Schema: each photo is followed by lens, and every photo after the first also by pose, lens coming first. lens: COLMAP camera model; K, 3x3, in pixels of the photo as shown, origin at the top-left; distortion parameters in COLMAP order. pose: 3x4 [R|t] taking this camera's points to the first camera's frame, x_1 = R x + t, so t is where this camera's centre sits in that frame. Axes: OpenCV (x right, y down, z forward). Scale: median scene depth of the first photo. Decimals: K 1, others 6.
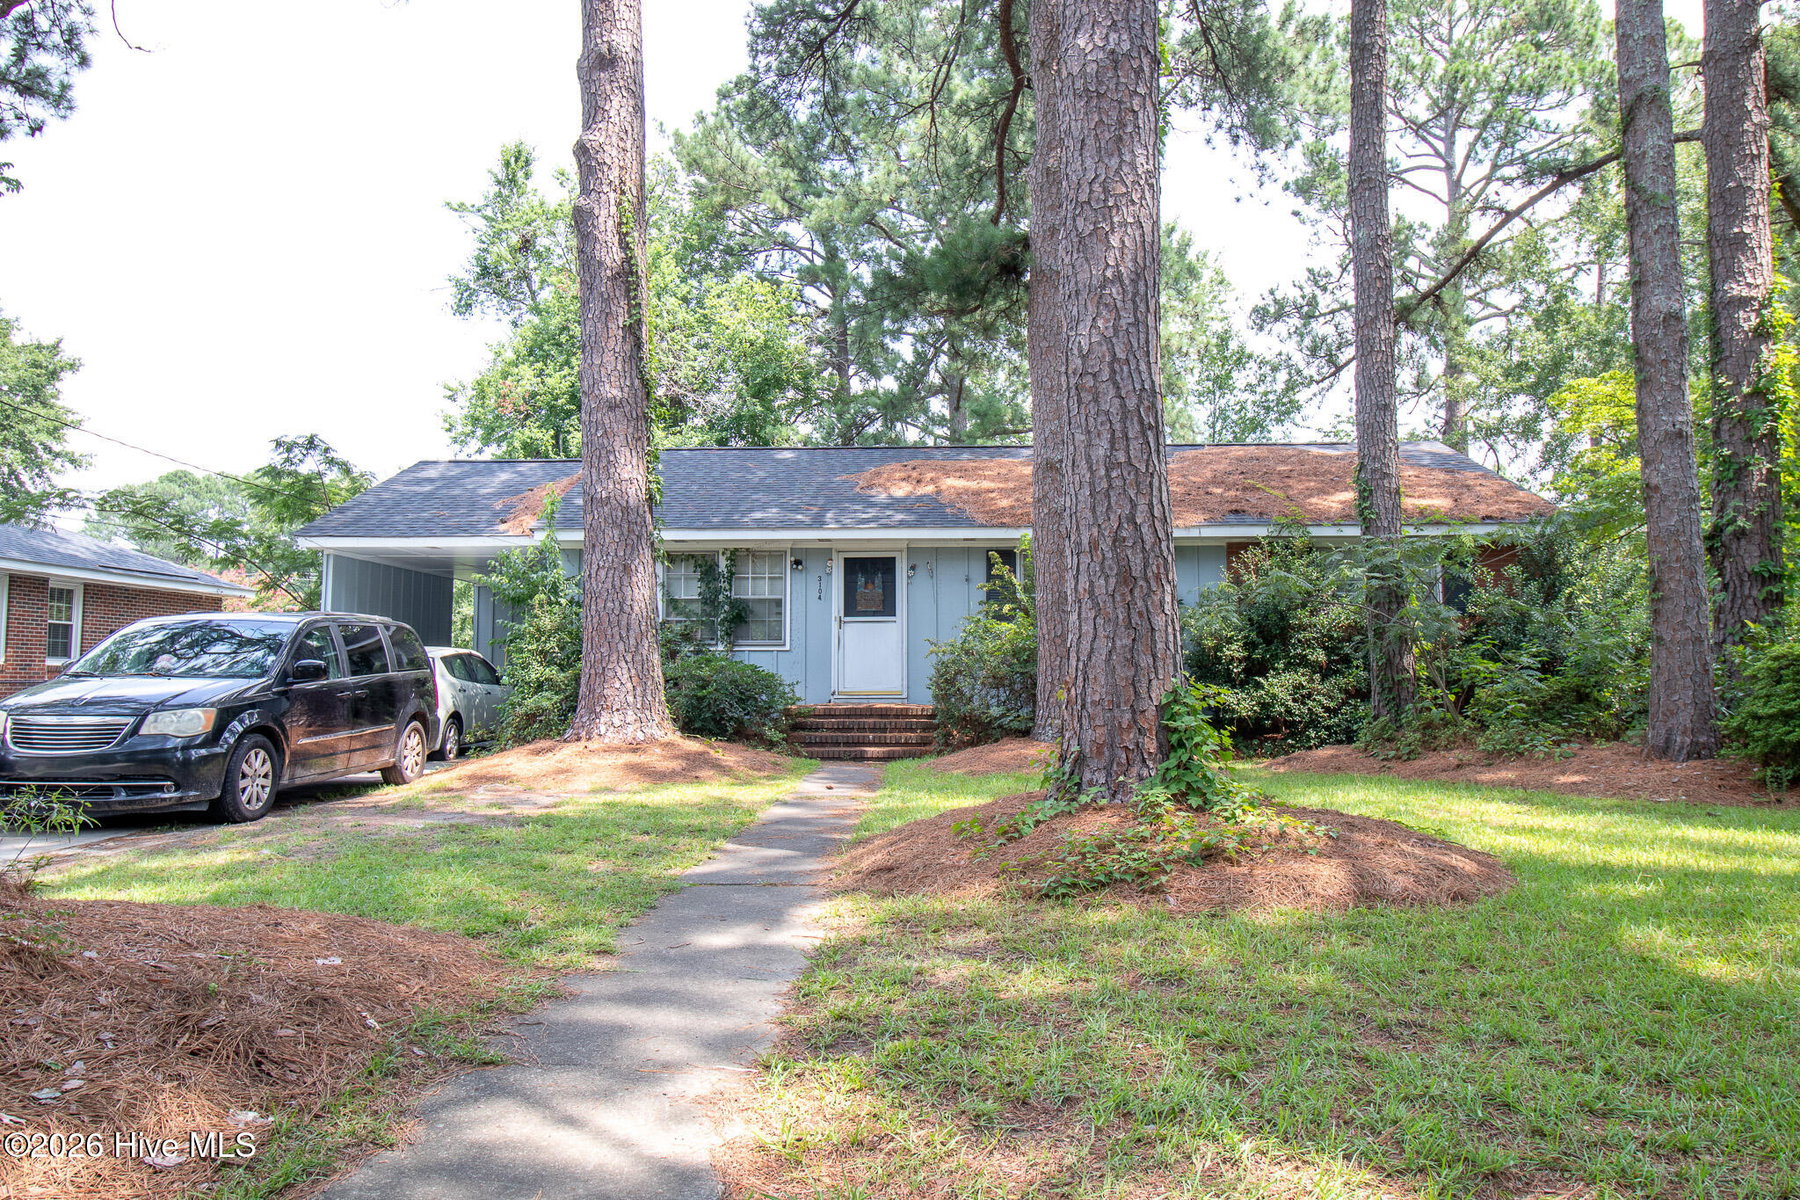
lens RADIAL K [[1313.4, 0, 900.7], [0, 1313.4, 603.3], [0, 0, 1]] dist [0.011040, 0.000716]
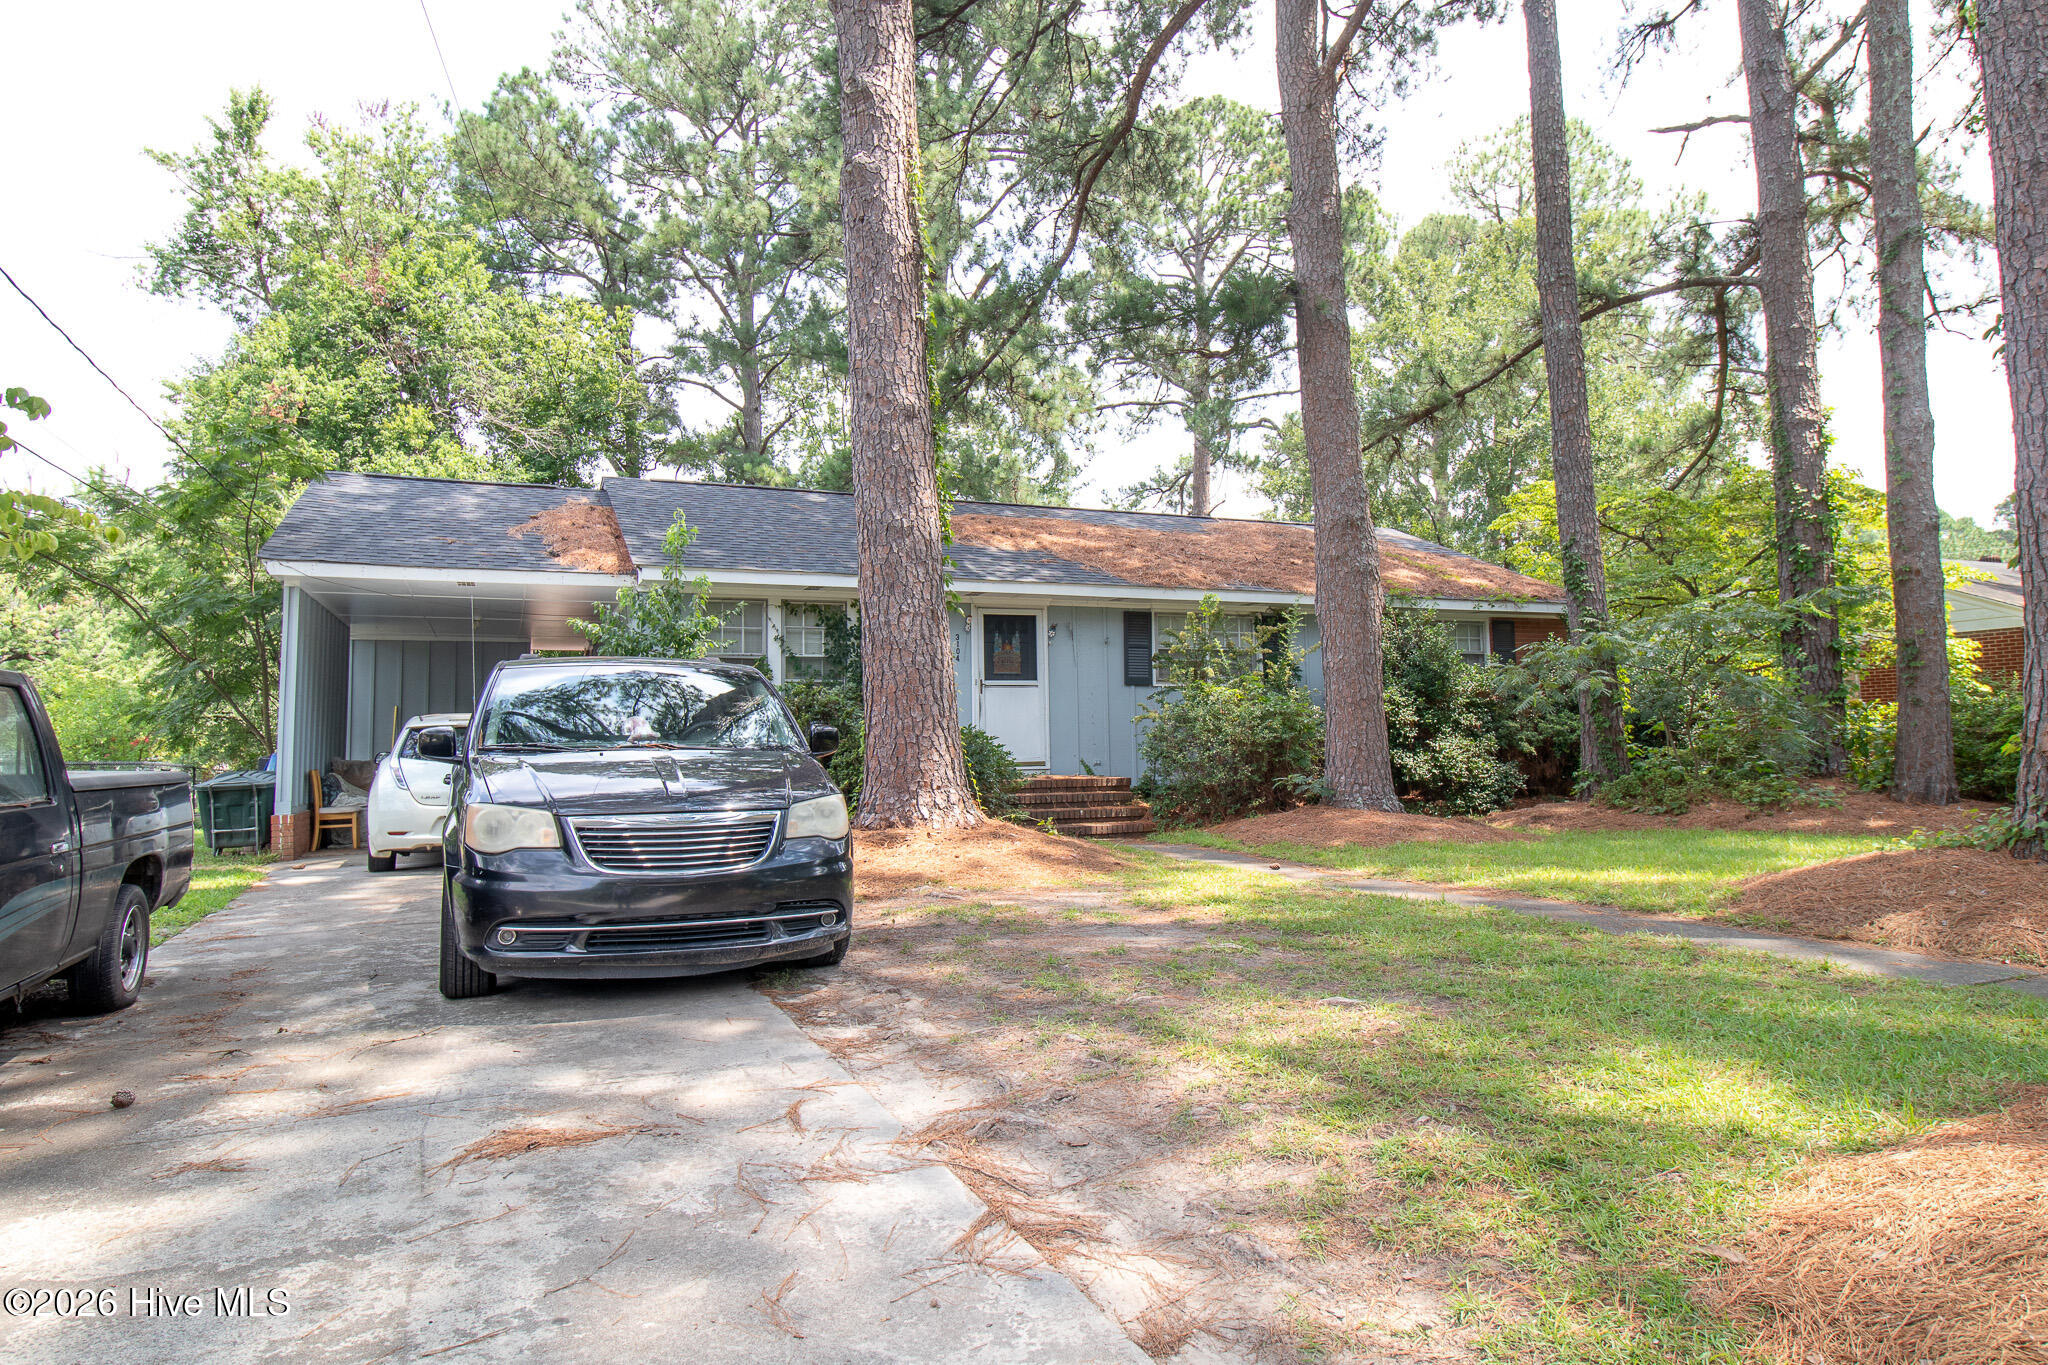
lens RADIAL K [[1256.6, 0, 1024.0], [0, 1256.6, 682.5], [0, 0, 1]] dist [0.003685, 0.000268]
pose [[0.902032, 0.009545, 0.431563, -0.443437], [-0.010266, 0.999947, -0.000659, 0.013927], [-0.431547, -0.003836, 0.902082, 0.240128]]
